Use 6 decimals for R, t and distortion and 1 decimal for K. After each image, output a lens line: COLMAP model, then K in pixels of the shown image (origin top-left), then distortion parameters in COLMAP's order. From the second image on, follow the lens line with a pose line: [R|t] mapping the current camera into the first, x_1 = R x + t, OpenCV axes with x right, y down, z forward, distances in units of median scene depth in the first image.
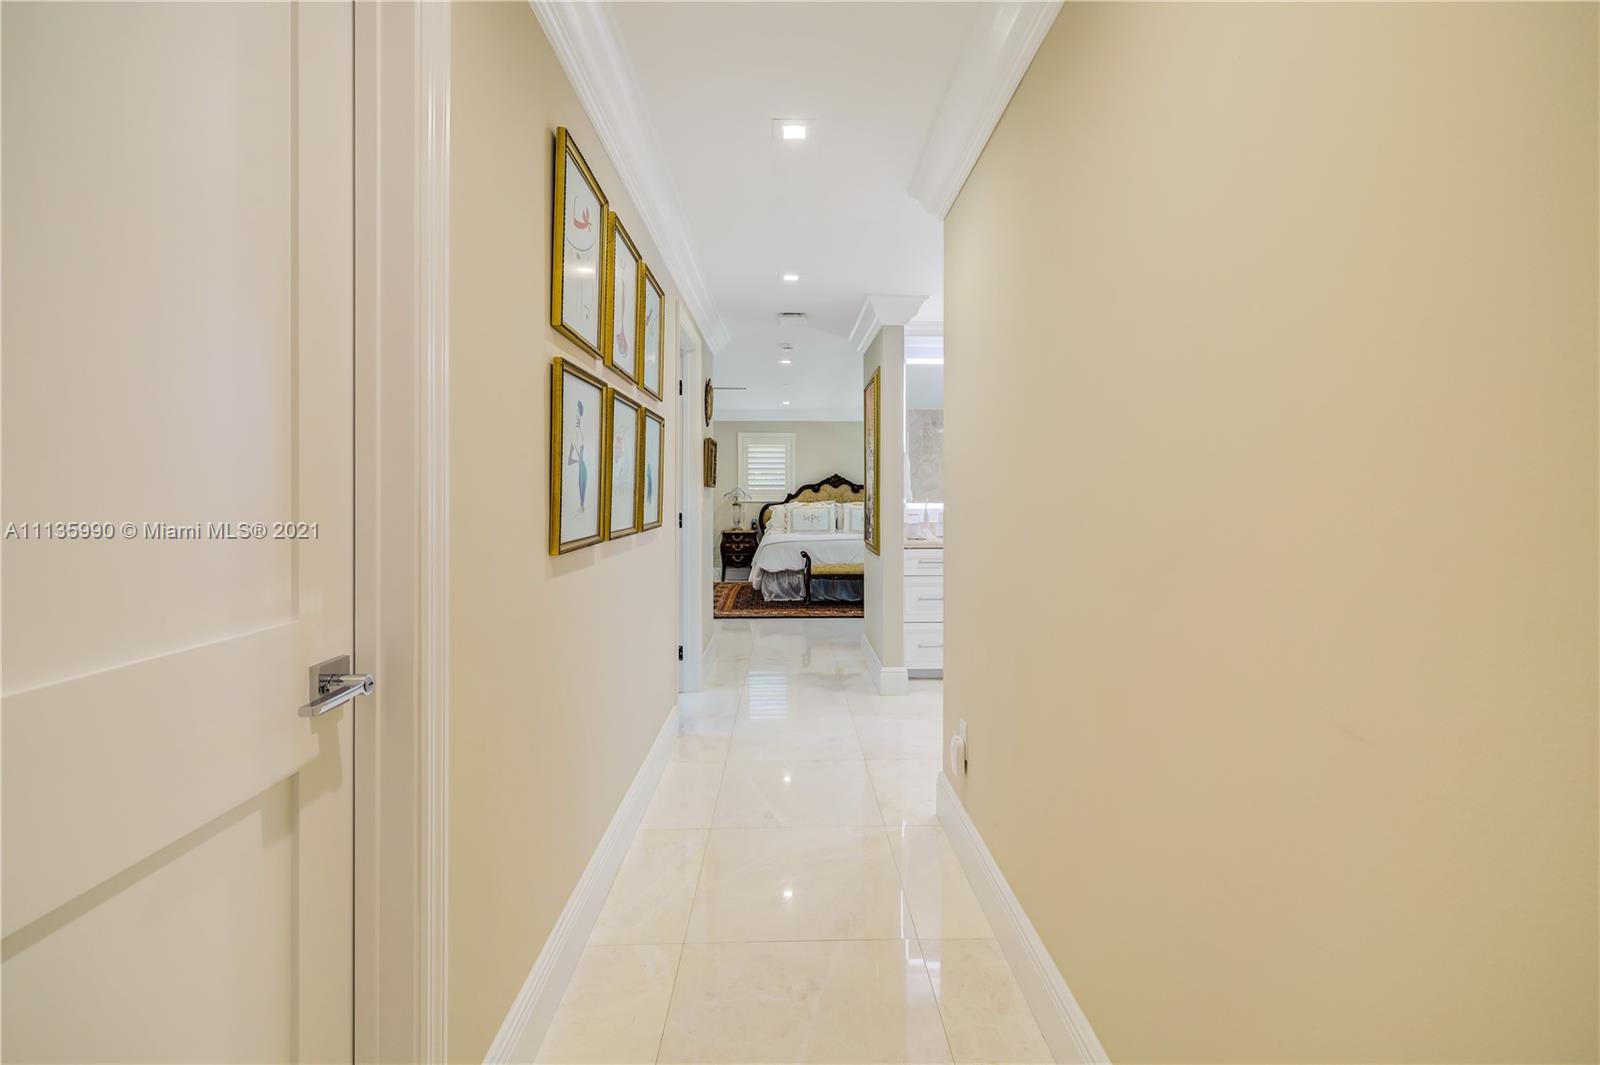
lens RADIAL K [[679.9, 0, 805.9], [0, 679.9, 498.4], [0, 0, 1]] dist [0.001947, 0.000538]
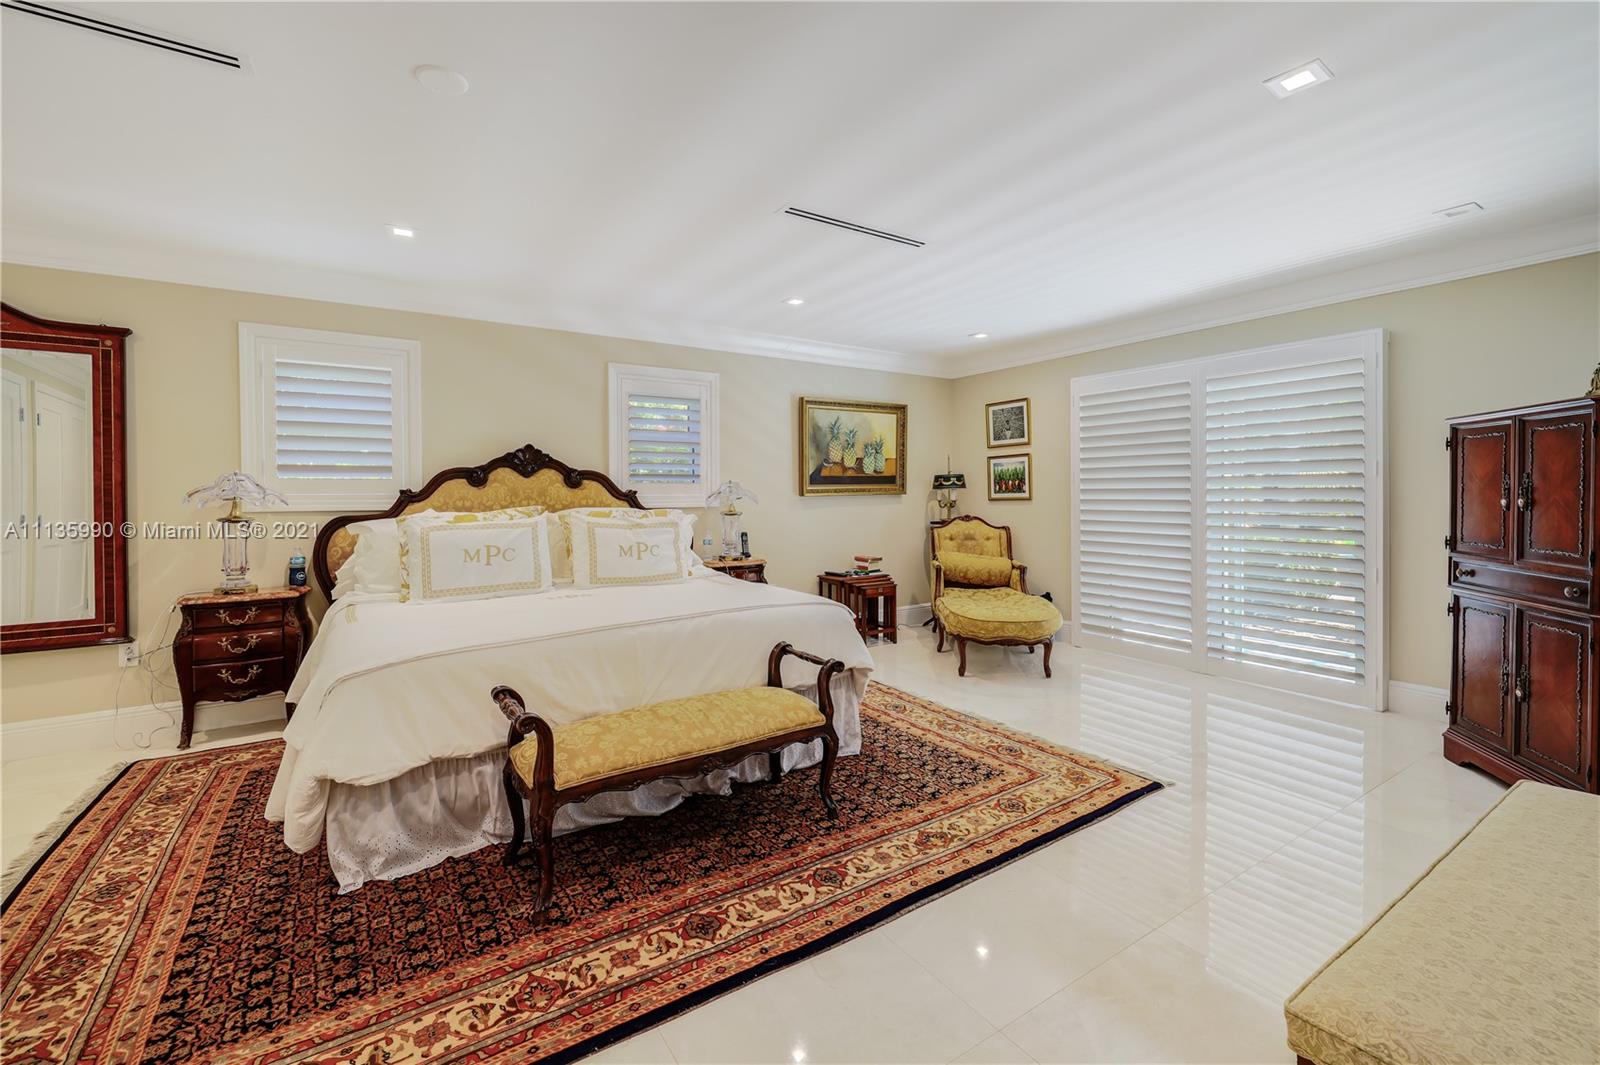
lens RADIAL K [[679.9, 0, 805.9], [0, 679.9, 498.4], [0, 0, 1]] dist [0.001947, 0.000538]
pose [[0.850370, -0.009171, 0.526106, -0.036052], [0.007802, 0.999958, 0.004821, -0.001975], [-0.526128, 0.000005, 0.850405, 0.550956]]
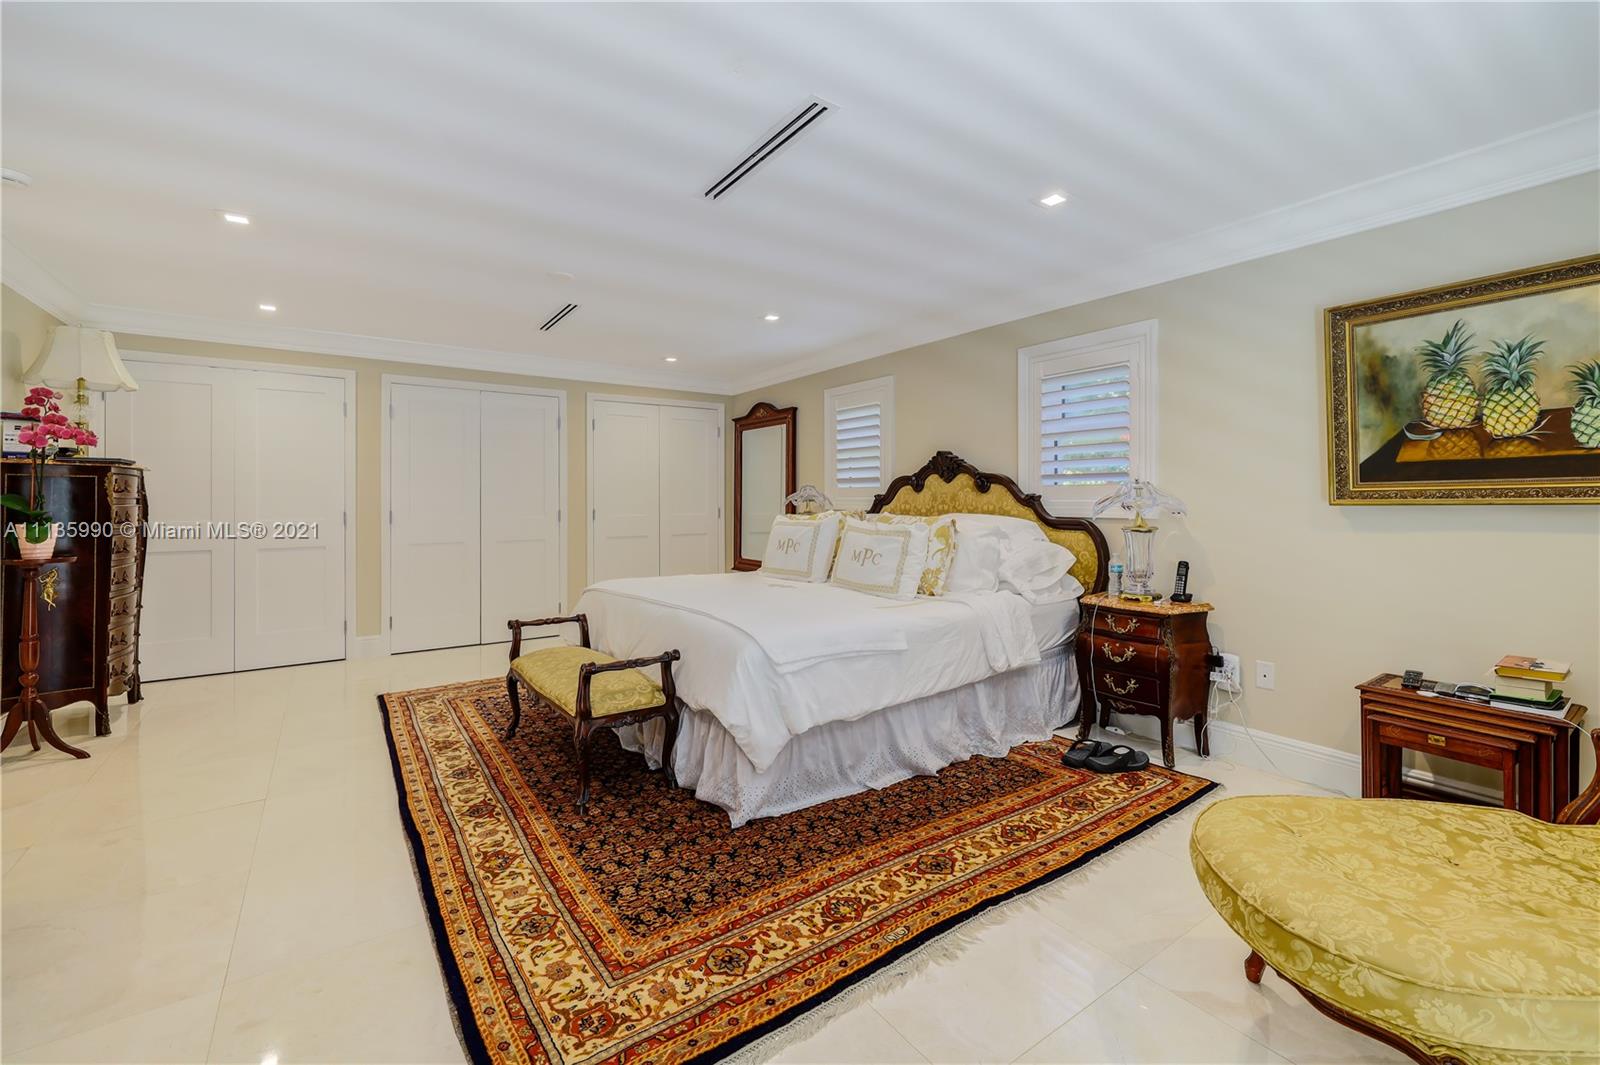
lens RADIAL K [[679.9, 0, 805.9], [0, 679.9, 498.4], [0, 0, 1]] dist [0.001947, 0.000538]
pose [[0.544120, -0.001941, -0.839005, 0.391411], [-0.004491, 0.999976, -0.005225, -0.001441], [0.838996, 0.006611, 0.544098, 0.698098]]
